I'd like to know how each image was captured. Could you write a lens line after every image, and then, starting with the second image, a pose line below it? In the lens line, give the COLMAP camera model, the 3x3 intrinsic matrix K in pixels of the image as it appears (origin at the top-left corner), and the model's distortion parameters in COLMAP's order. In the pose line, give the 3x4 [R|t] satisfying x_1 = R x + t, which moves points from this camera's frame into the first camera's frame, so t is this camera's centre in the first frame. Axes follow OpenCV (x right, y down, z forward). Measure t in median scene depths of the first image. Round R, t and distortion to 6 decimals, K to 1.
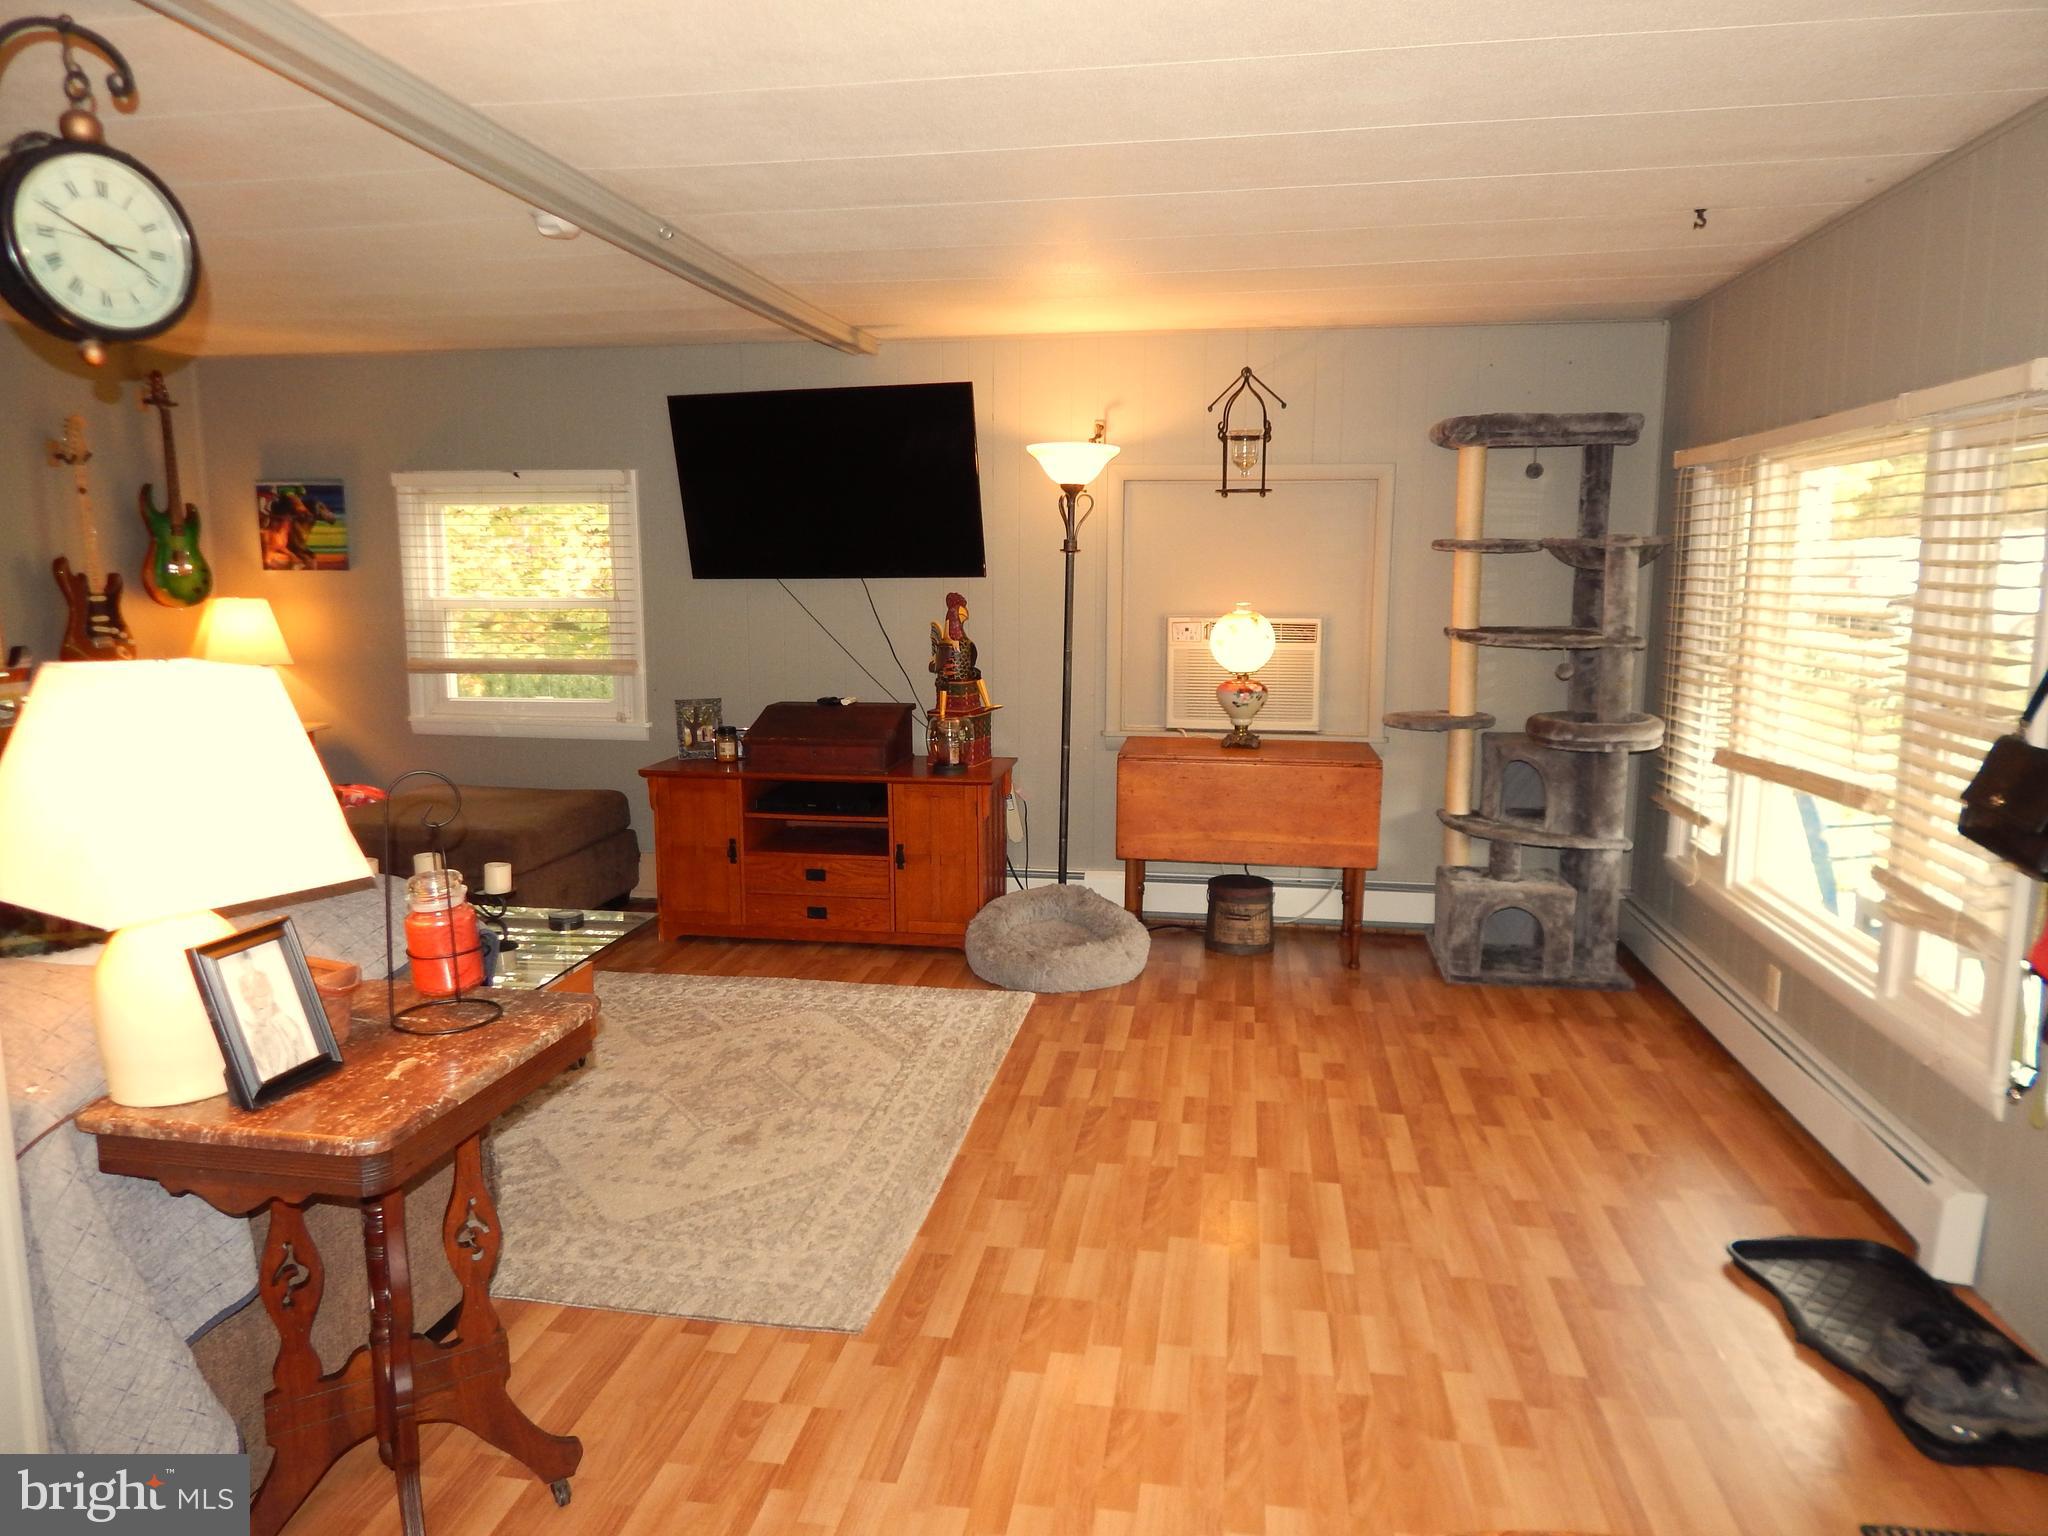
lens RADIAL K [[1350.0, 0, 1028.0], [0, 1350.0, 767.5], [0, 0, 1]] dist [0.014314, -0.014126]
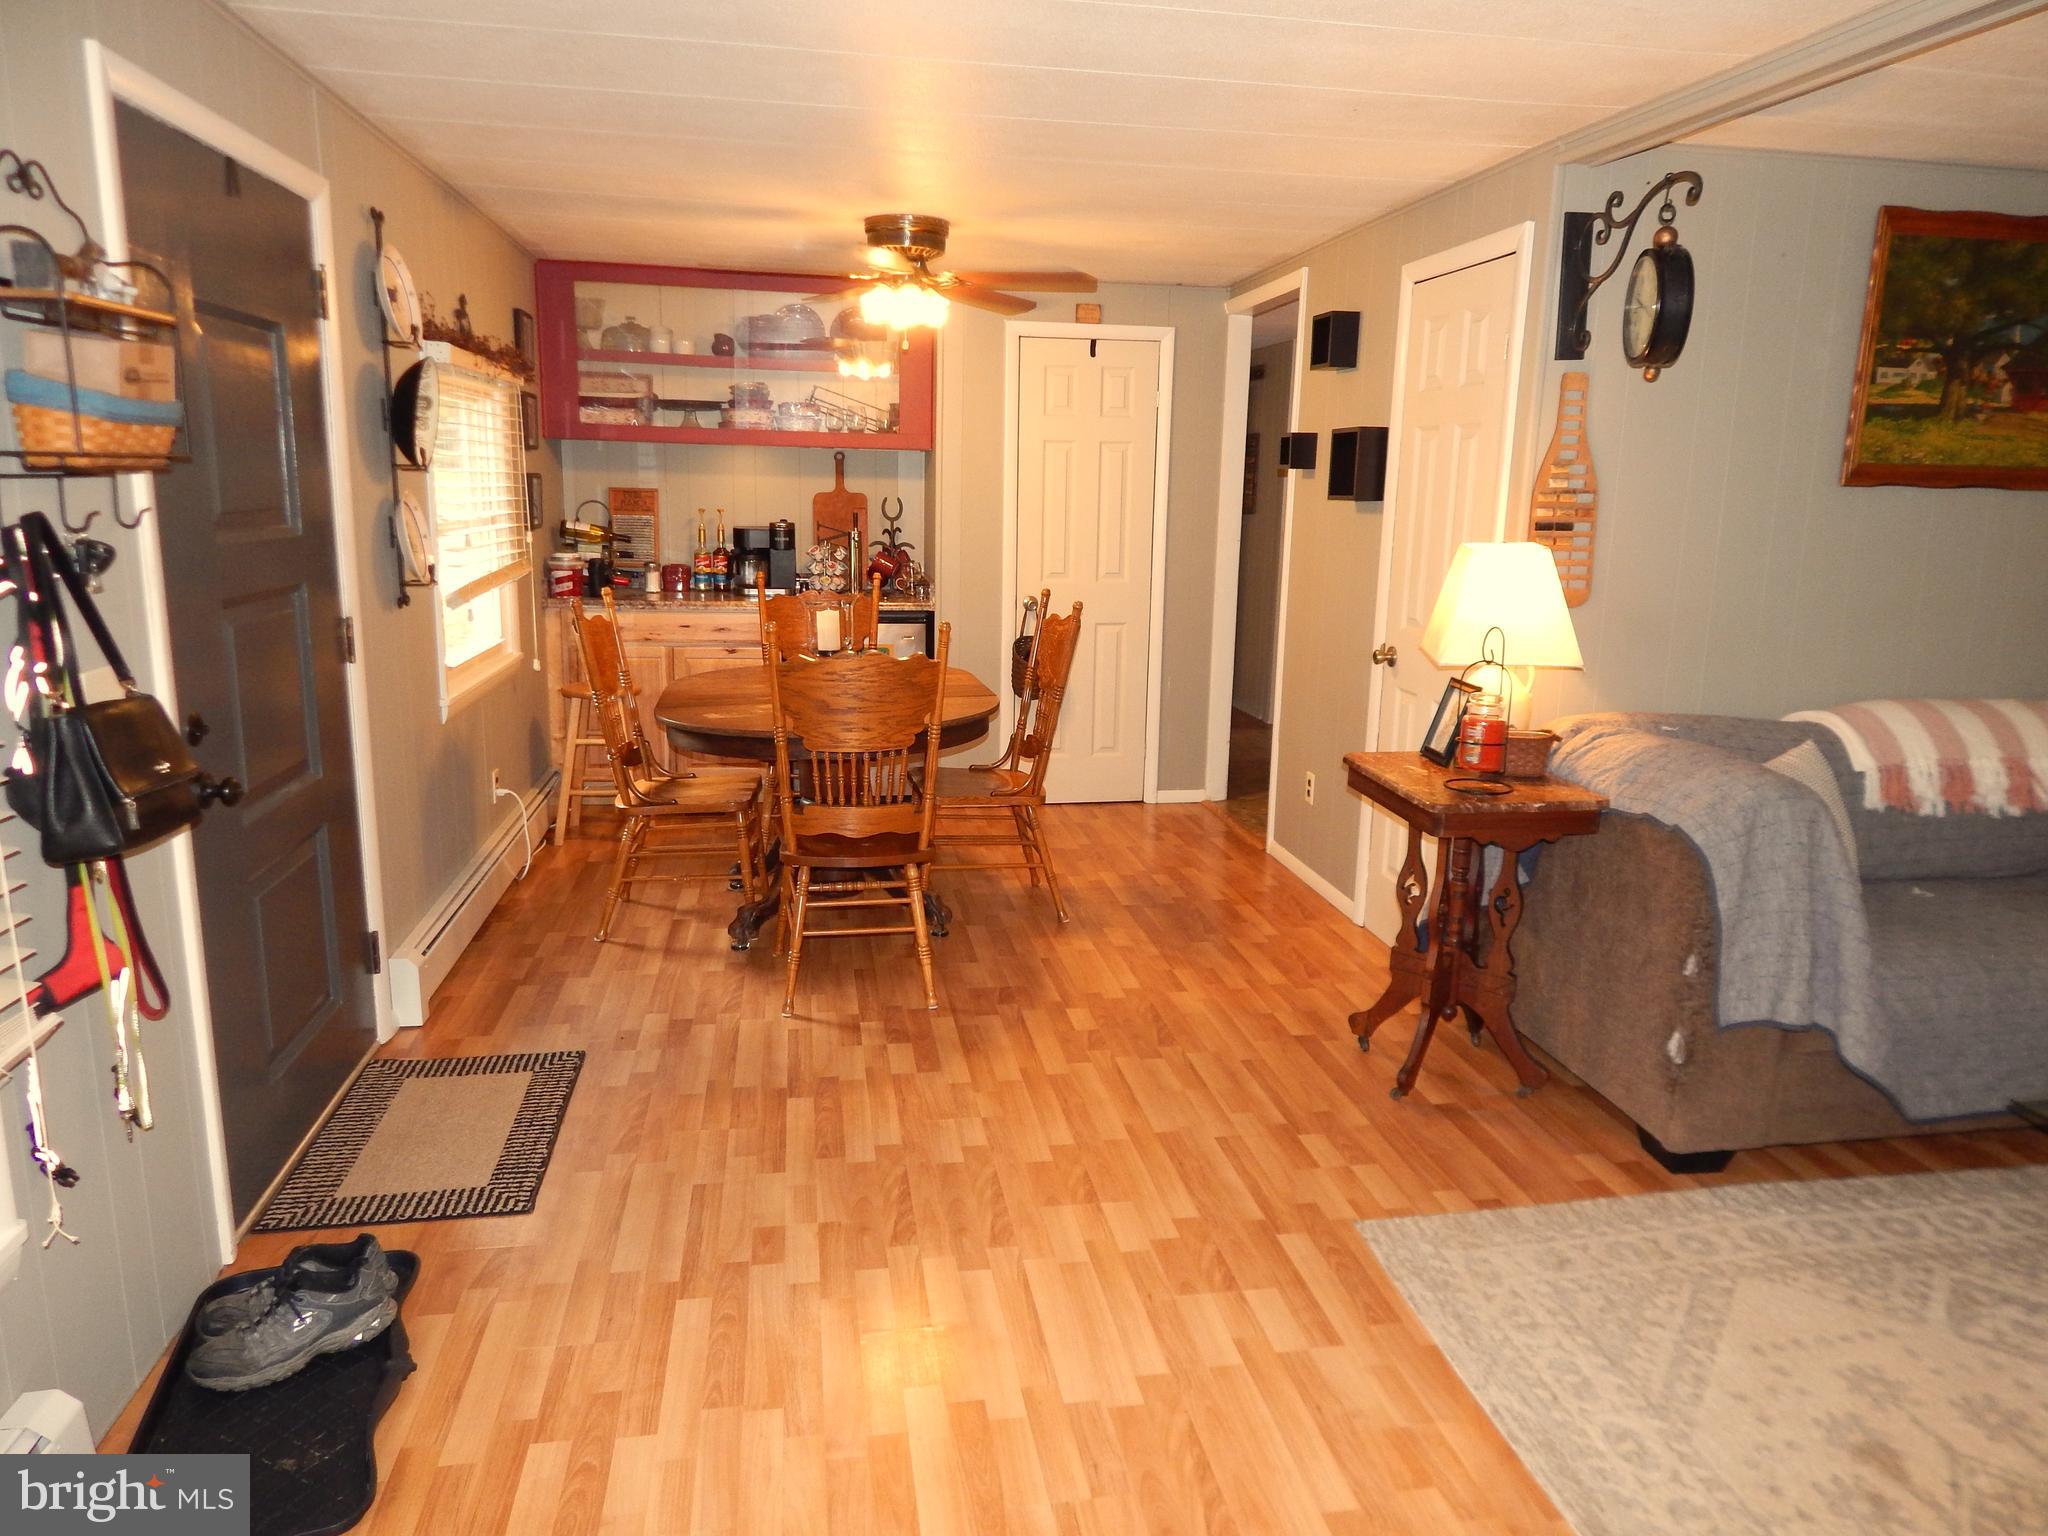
lens RADIAL K [[1350.0, 0, 1035.3], [0, 1350.0, 755.3], [0, 0, 1]] dist [0.014314, -0.014126]
pose [[-0.943785, 0.050738, -0.326642, 0.286577], [-0.067667, 0.937571, 0.341148, -0.176700], [0.323559, 0.344074, -0.881432, 1.119520]]
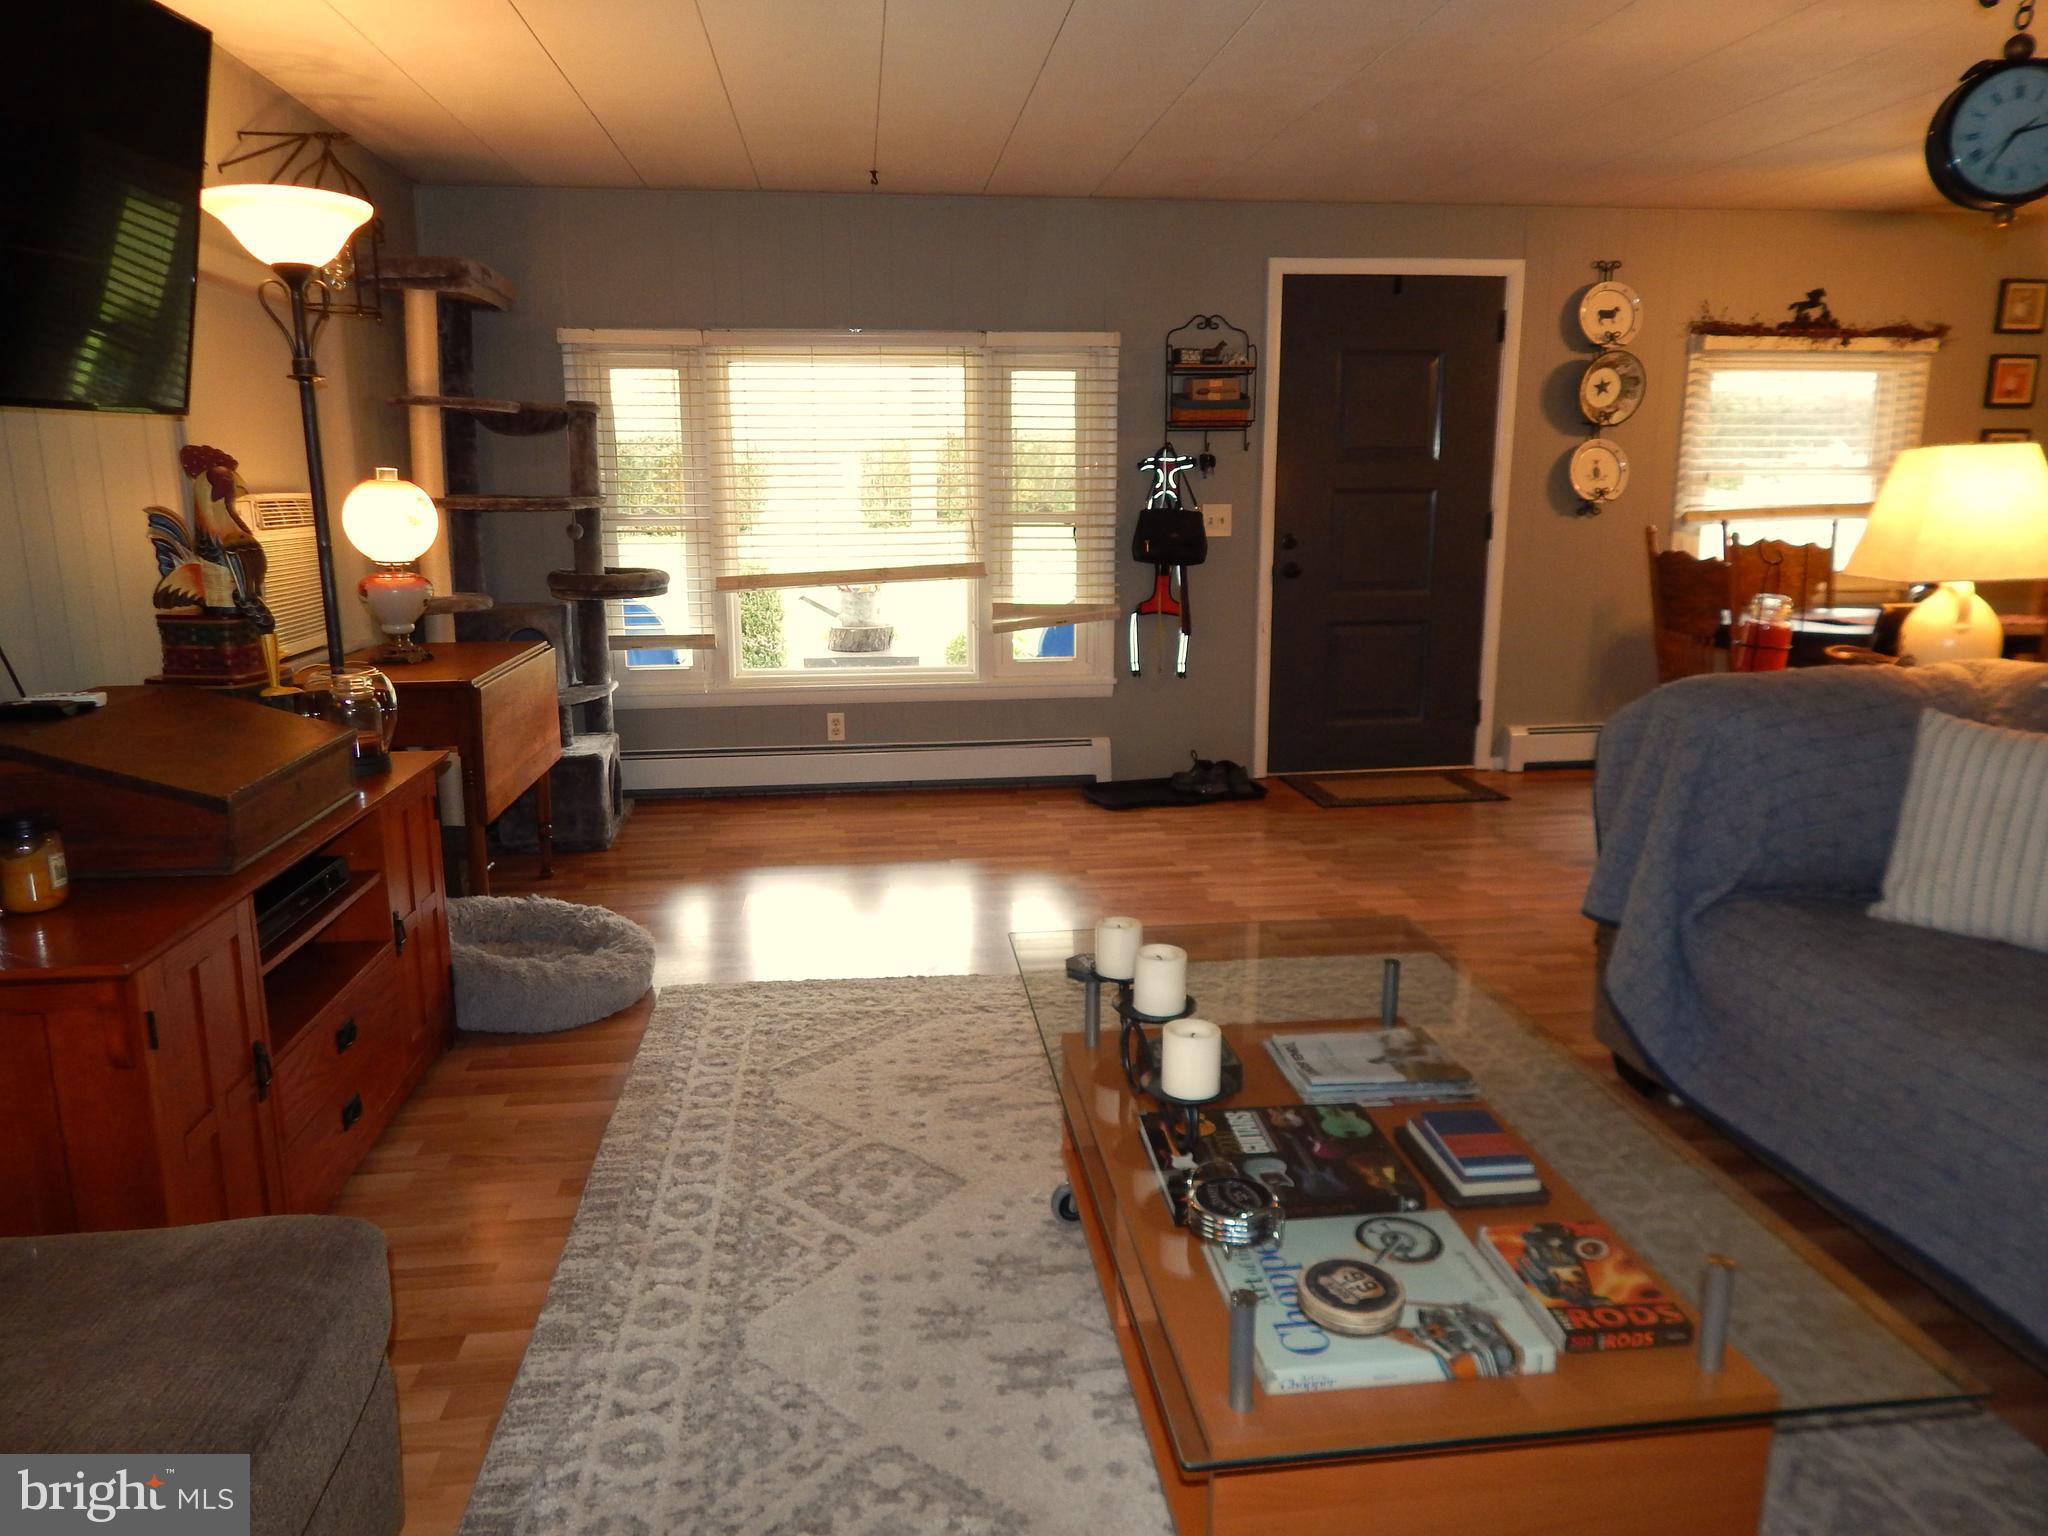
lens RADIAL K [[1350.0, 0, 1022.5], [0, 1350.0, 766.3], [0, 0, 1]] dist [0.014314, -0.014126]
pose [[-0.280206, -0.197568, 0.939389, -0.835922], [0.152087, 0.957094, 0.246657, -0.120093], [-0.947815, 0.211984, -0.238136, 1.099755]]
